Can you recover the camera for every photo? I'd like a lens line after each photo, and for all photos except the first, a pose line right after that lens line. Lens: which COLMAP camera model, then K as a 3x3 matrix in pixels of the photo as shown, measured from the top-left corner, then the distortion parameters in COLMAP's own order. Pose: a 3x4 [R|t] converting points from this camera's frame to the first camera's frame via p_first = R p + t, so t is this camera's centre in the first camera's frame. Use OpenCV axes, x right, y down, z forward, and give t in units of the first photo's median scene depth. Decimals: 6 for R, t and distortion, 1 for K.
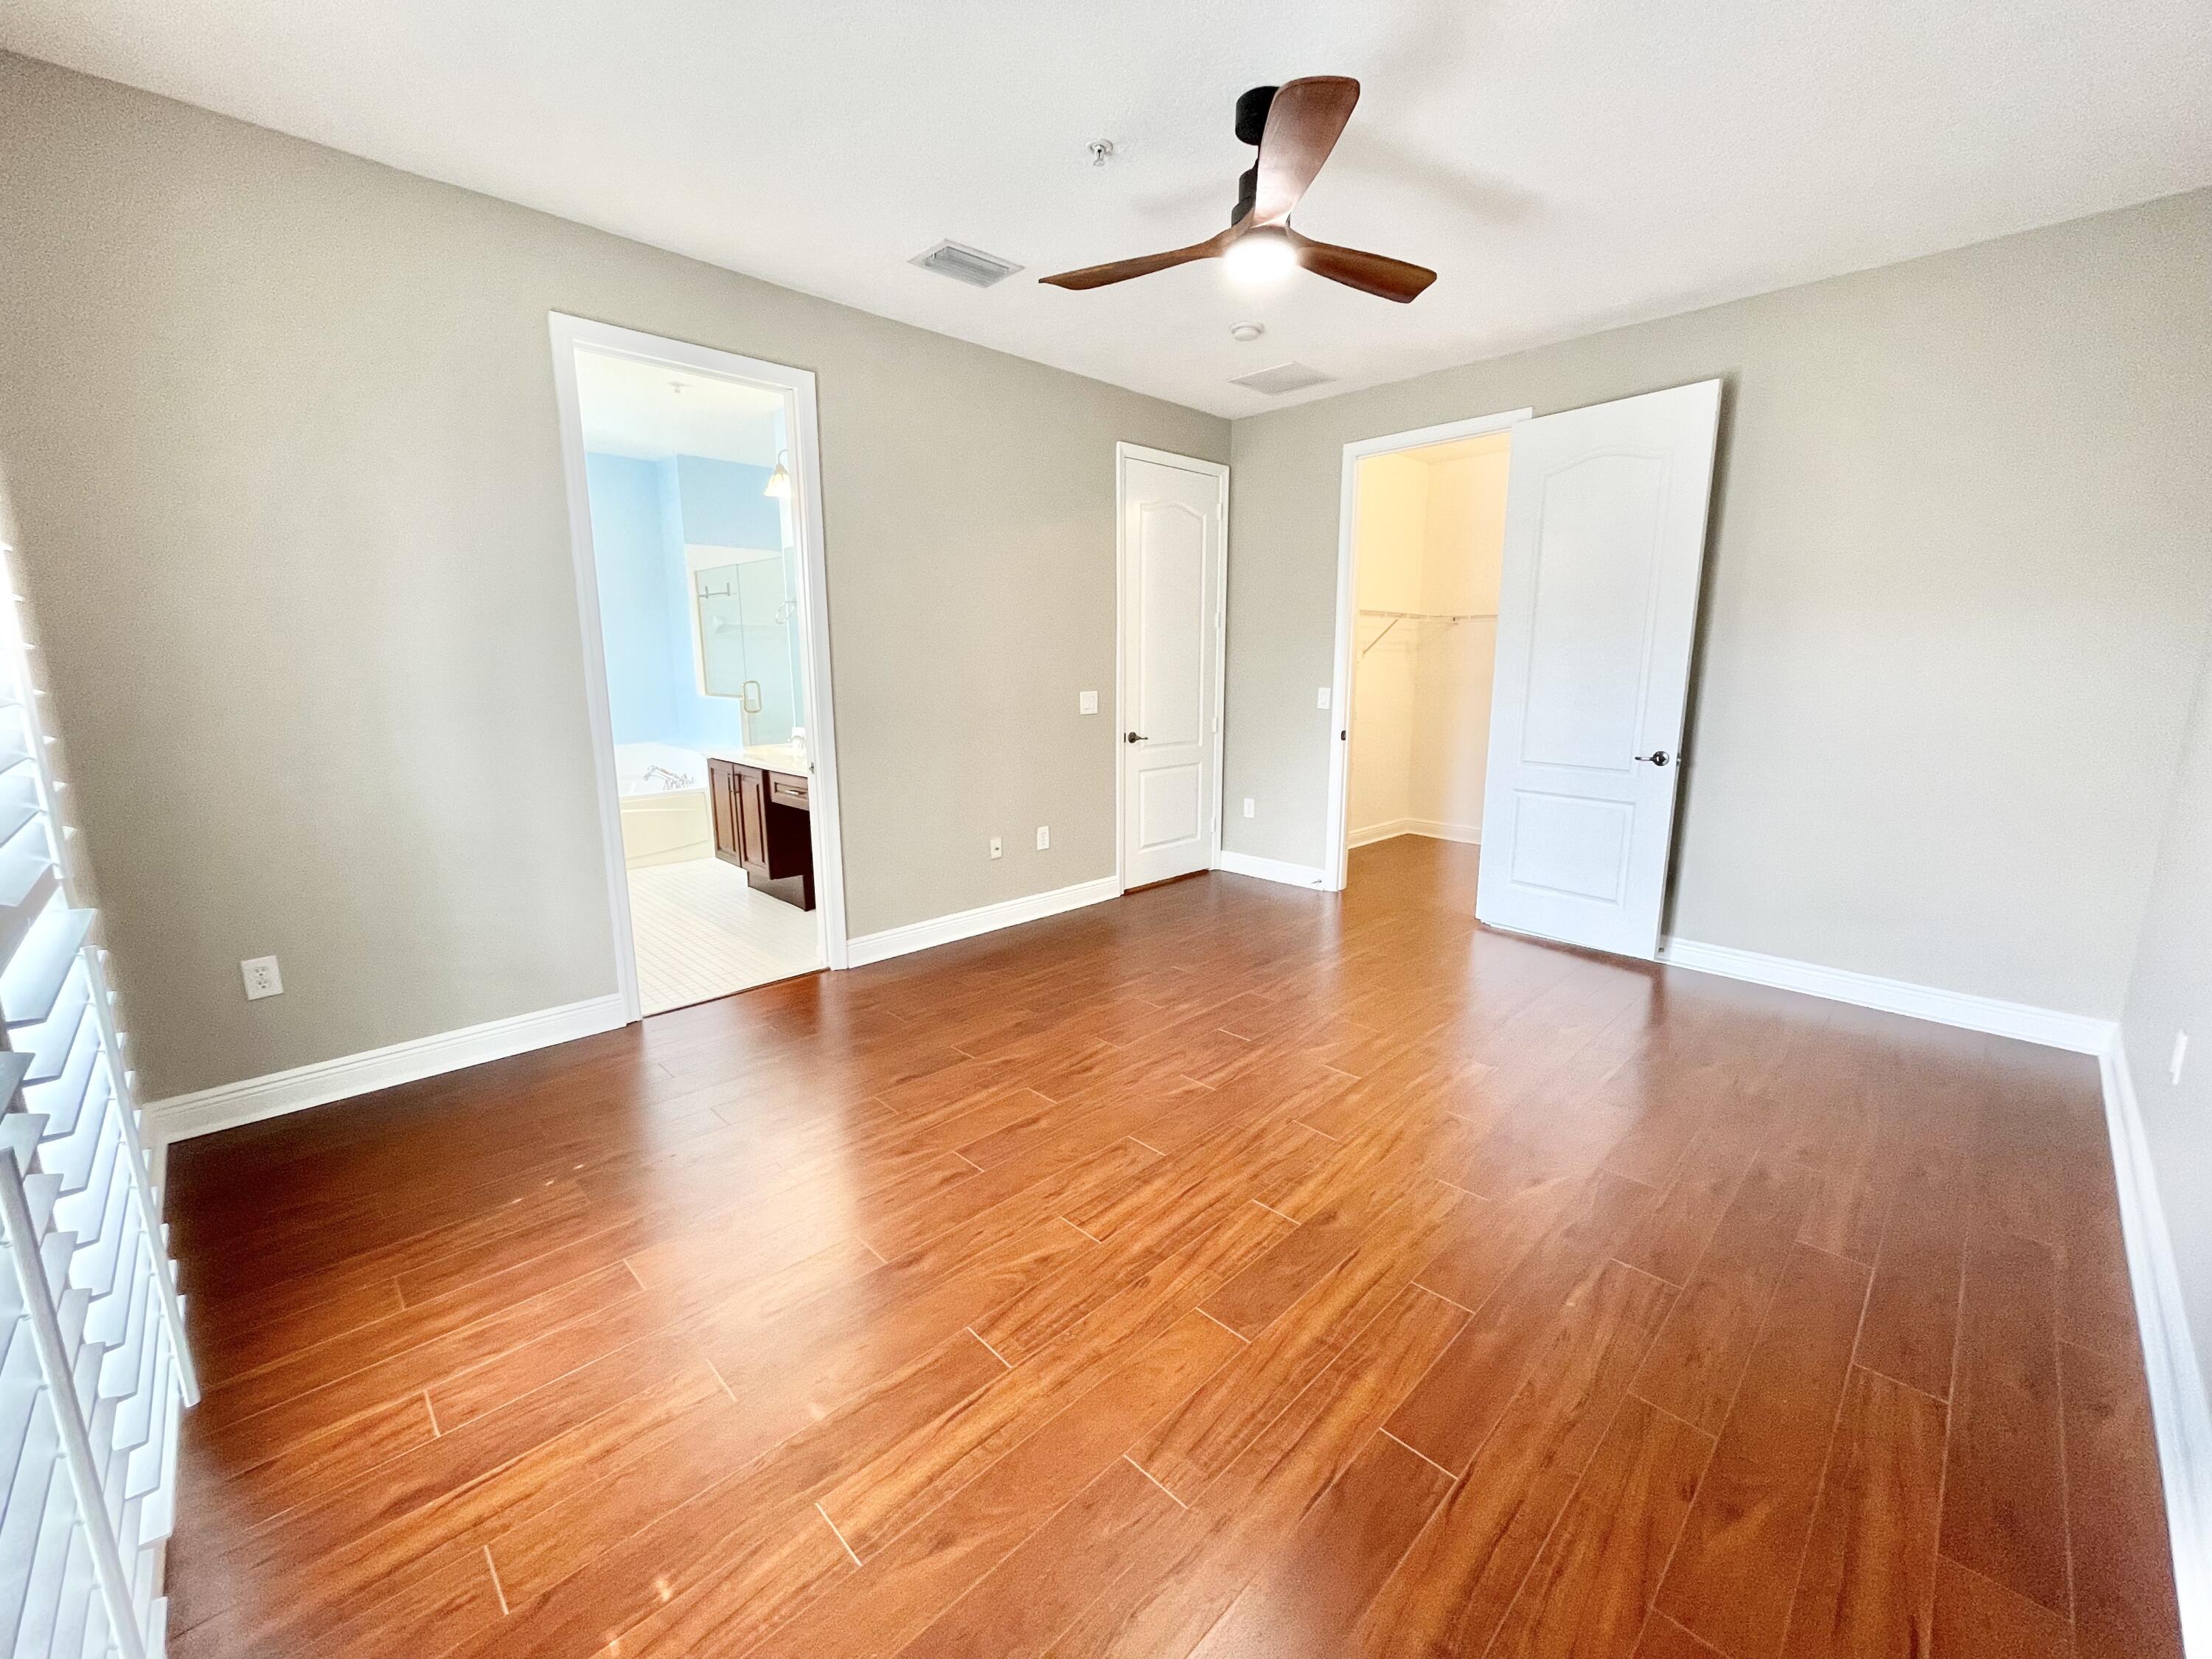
lens RADIAL K [[893.7, 0, 1100.8], [0, 893.7, 829.0], [0, 0, 1]] dist [-0.000122, -0.000069]
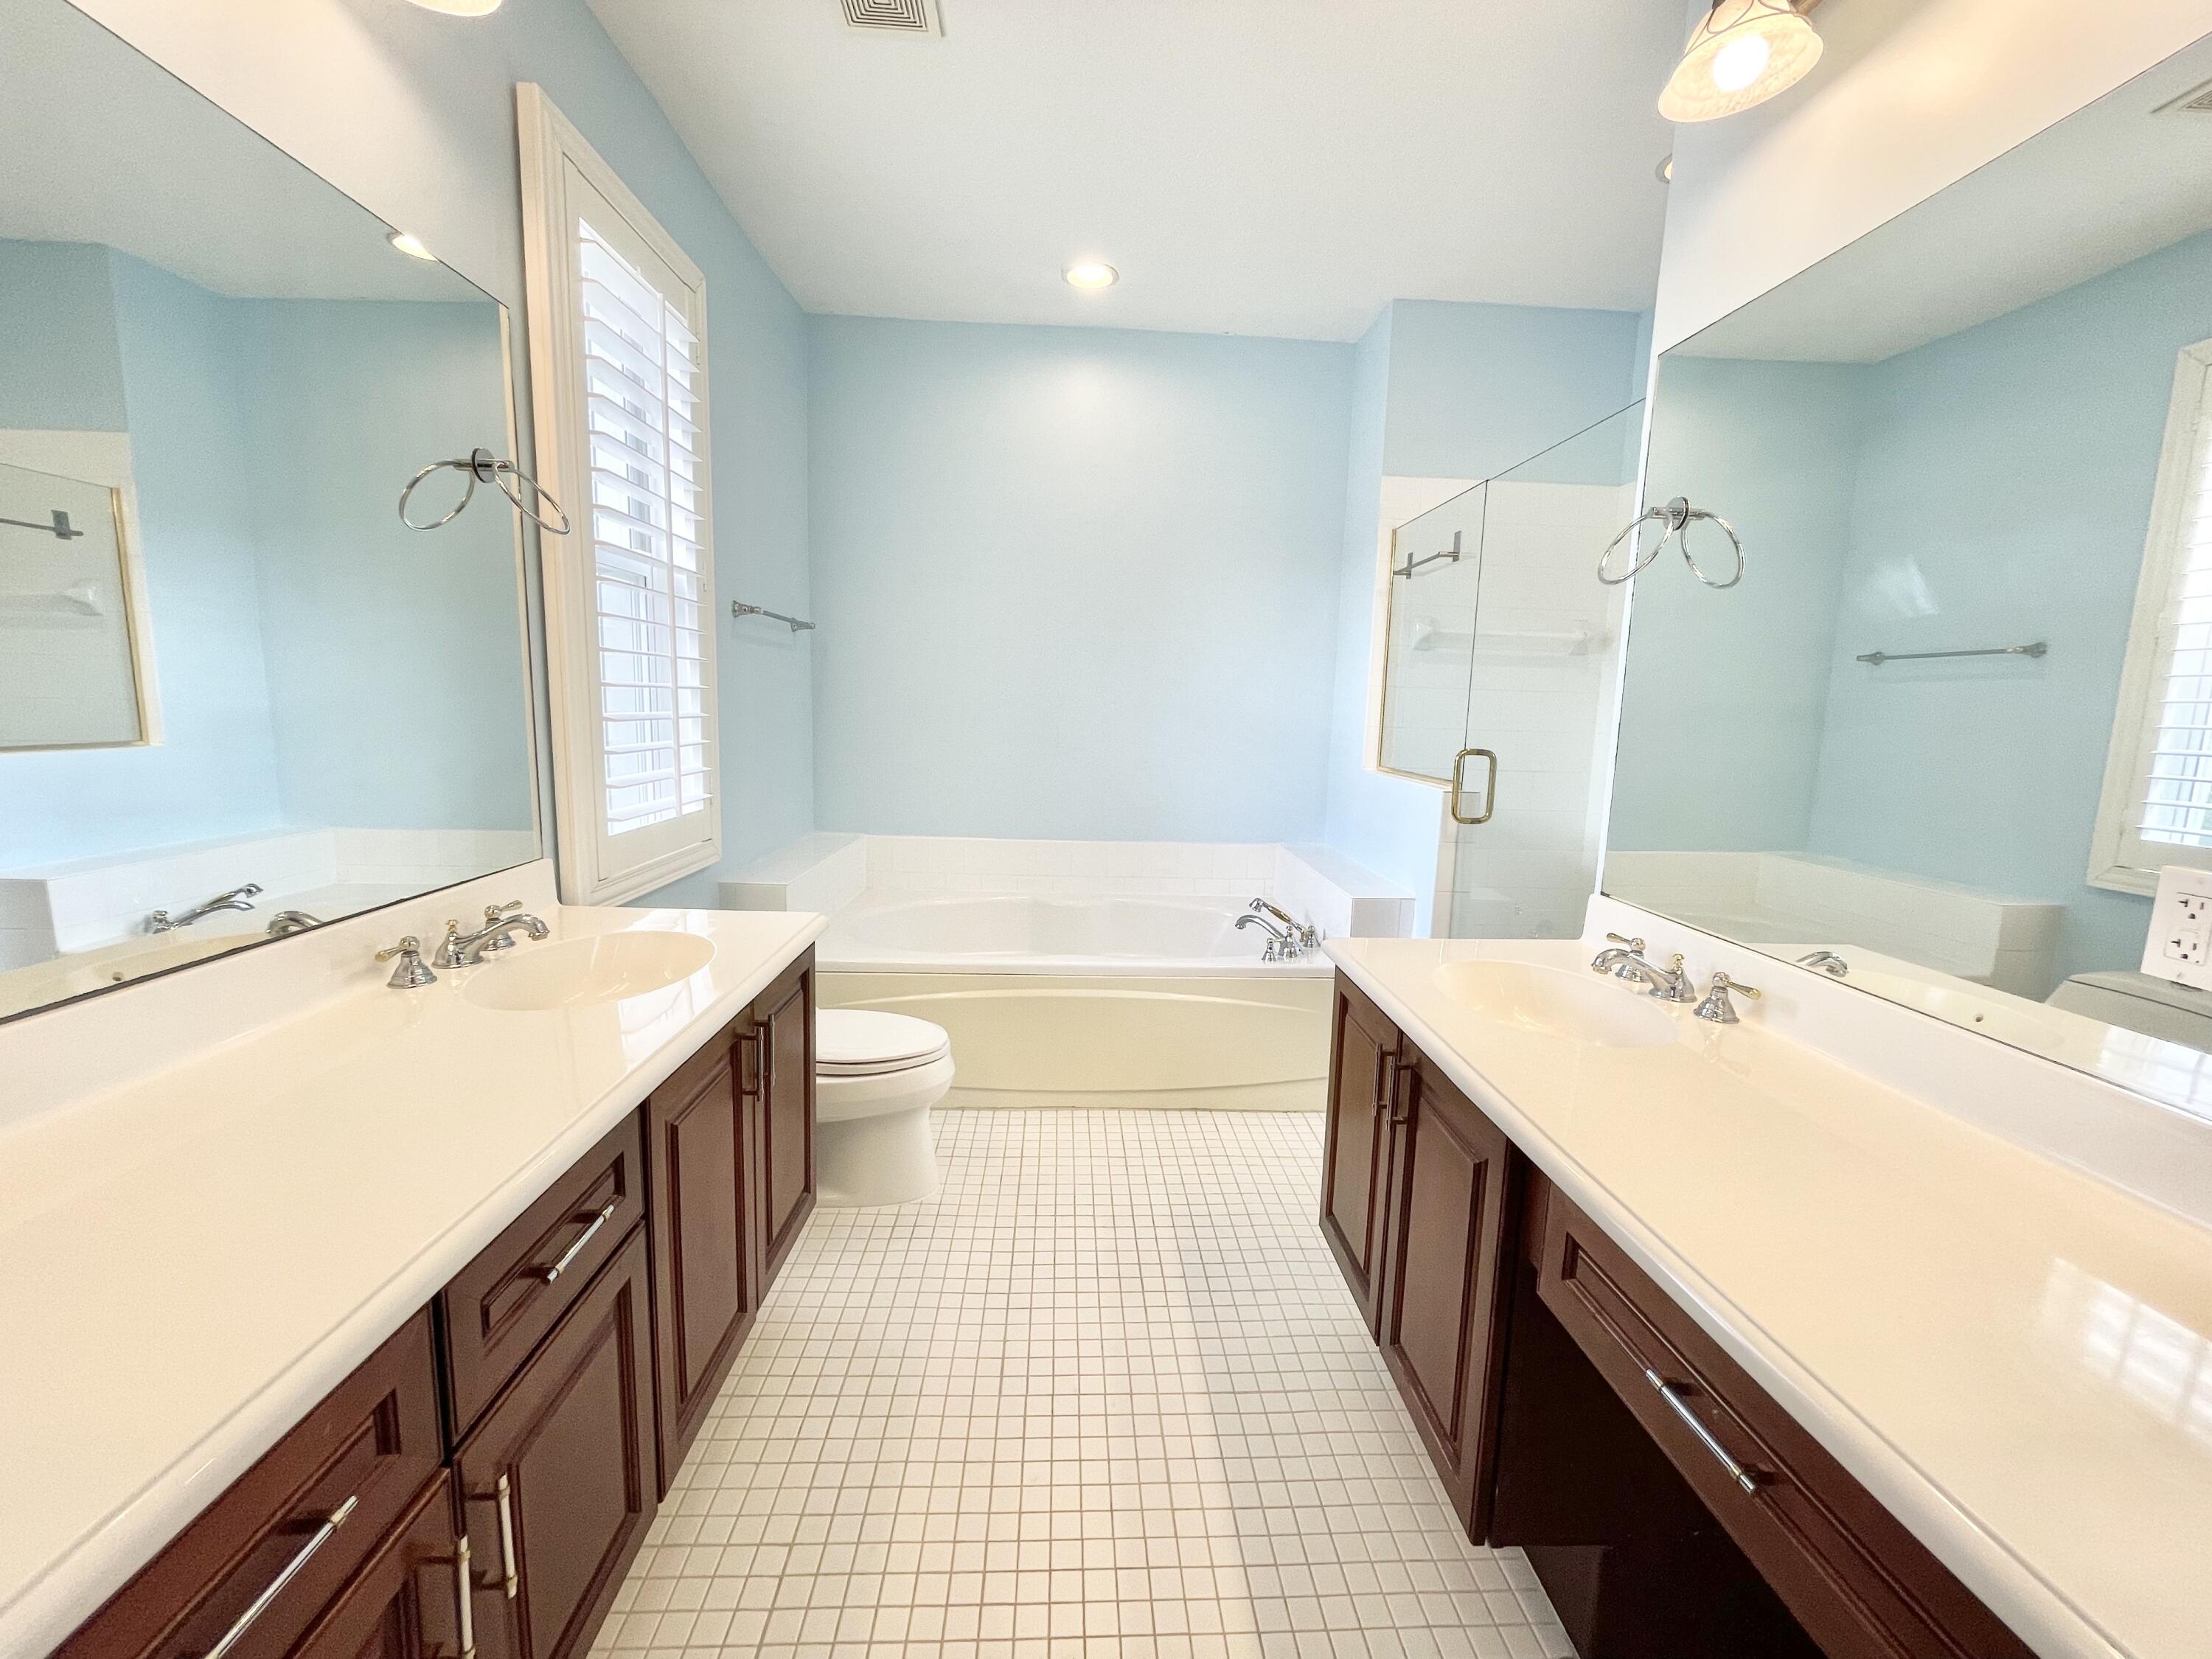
lens RADIAL K [[893.7, 0, 1102.7], [0, 893.7, 825.1], [0, 0, 1]] dist [-0.000122, -0.000069]
pose [[0.742955, 0.112749, -0.659776, -0.232535], [-0.154136, 0.988038, -0.004722, -0.098605], [0.651352, 0.105203, 0.751447, 0.550808]]
